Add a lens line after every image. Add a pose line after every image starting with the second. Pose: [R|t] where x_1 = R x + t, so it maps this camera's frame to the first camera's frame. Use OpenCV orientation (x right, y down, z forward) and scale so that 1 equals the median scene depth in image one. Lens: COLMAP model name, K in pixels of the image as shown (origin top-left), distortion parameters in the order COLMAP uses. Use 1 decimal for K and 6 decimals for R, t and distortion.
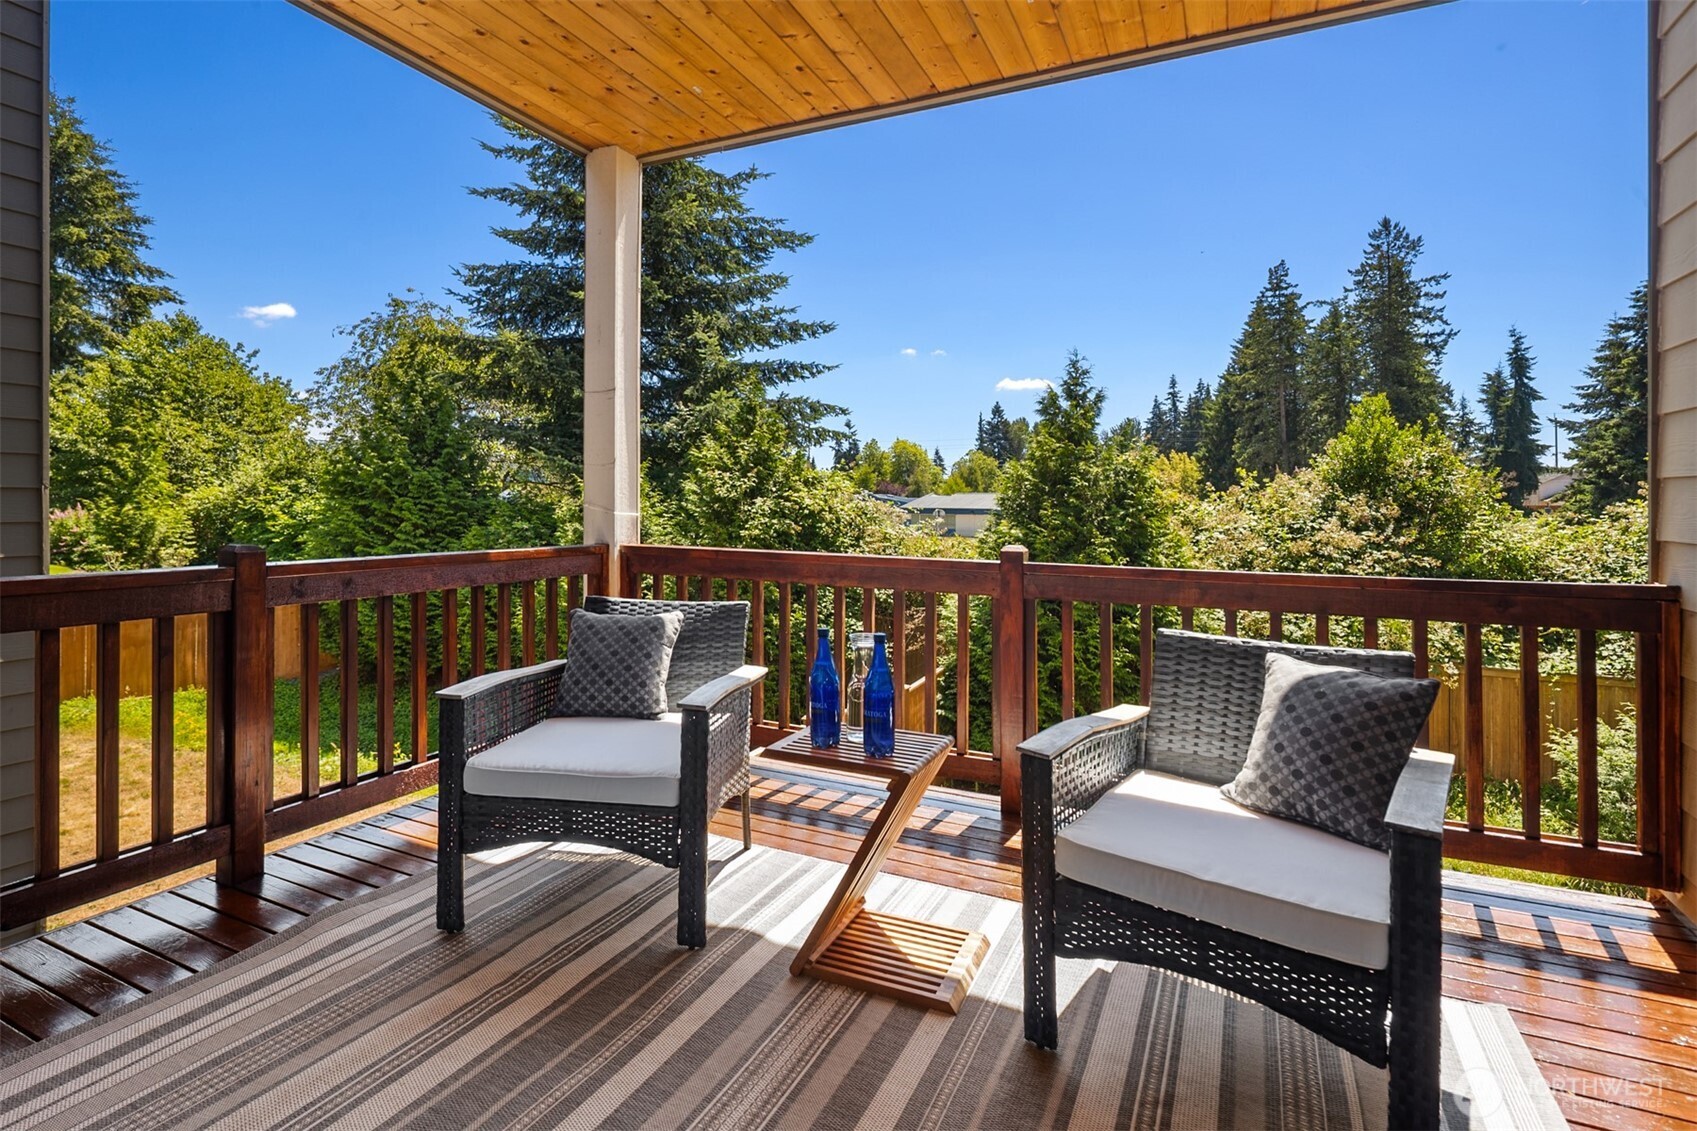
lens RADIAL K [[829.6, 0, 846.7], [0, 829.6, 508.0], [0, 0, 1]] dist [0.005843, -0.004579]
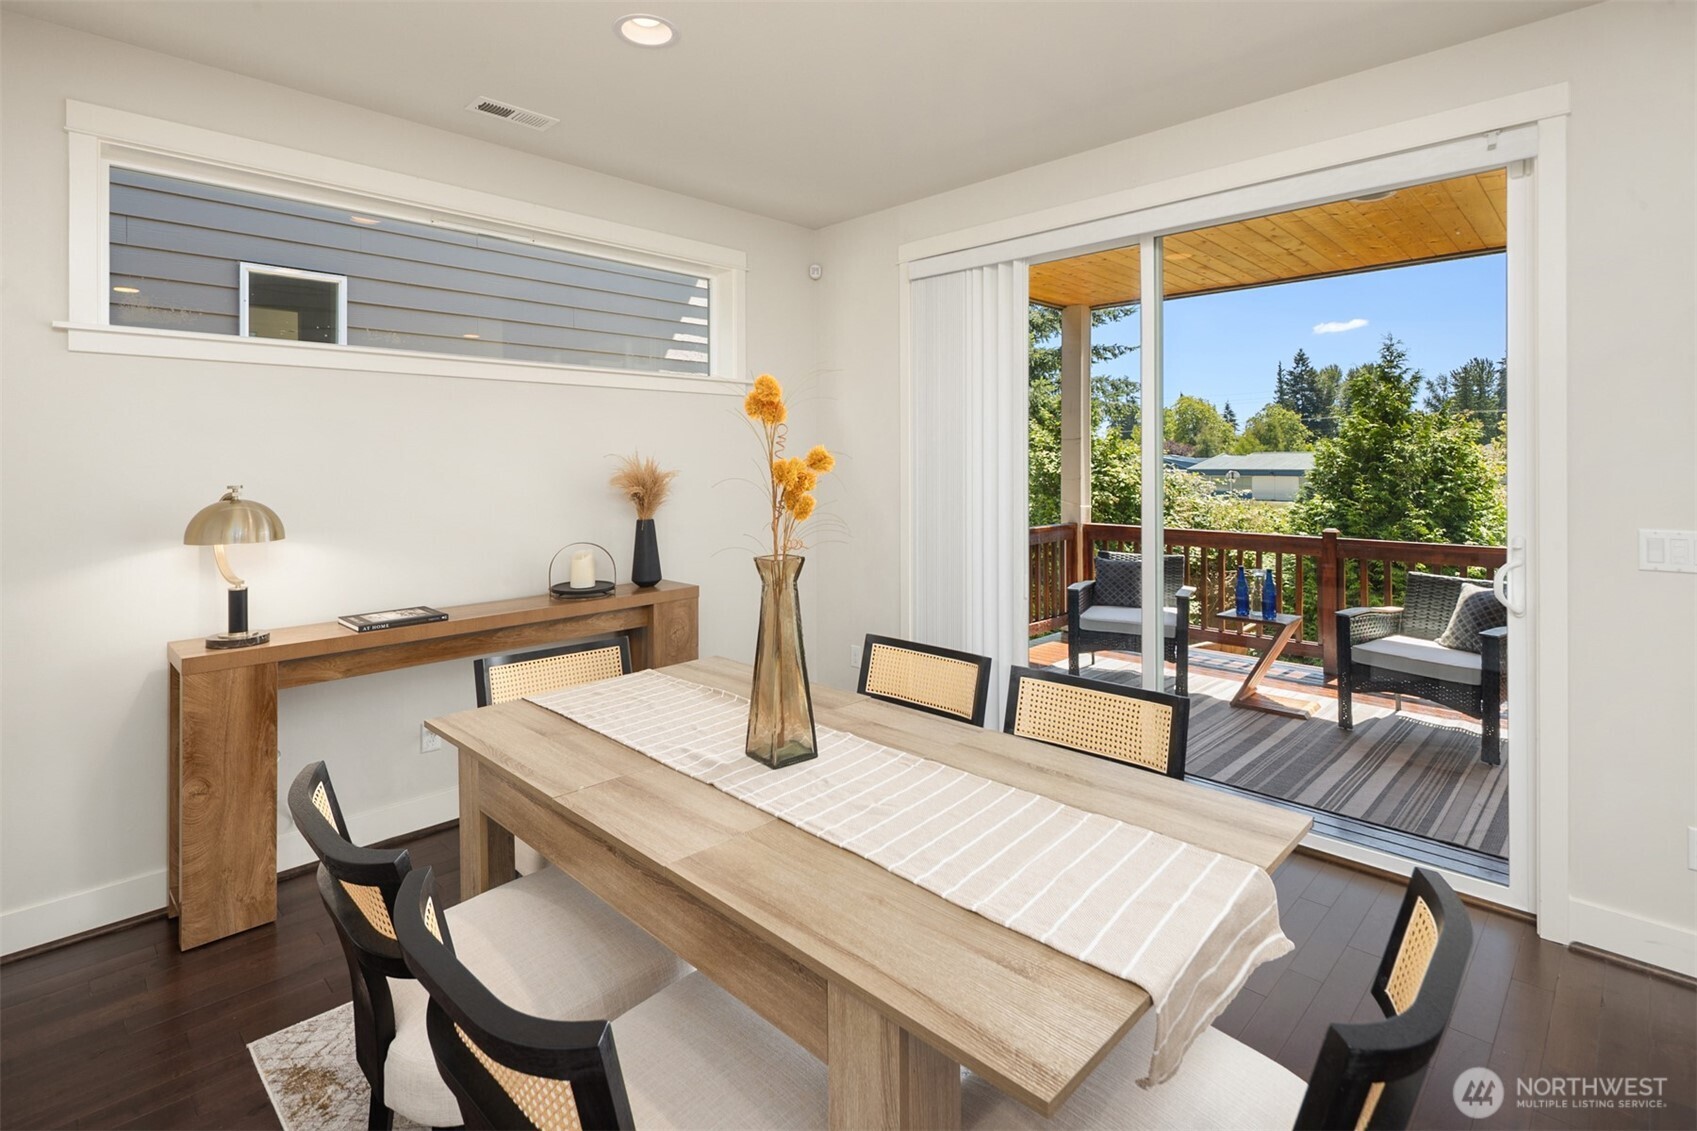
lens RADIAL K [[829.6, 0, 845.3], [0, 829.6, 478.3], [0, 0, 1]] dist [0.005843, -0.004579]
pose [[0.948468, -0.005026, -0.316833, -0.055083], [0.008572, 0.999915, 0.009801, -0.022015], [0.316756, -0.012012, 0.948431, -0.254178]]
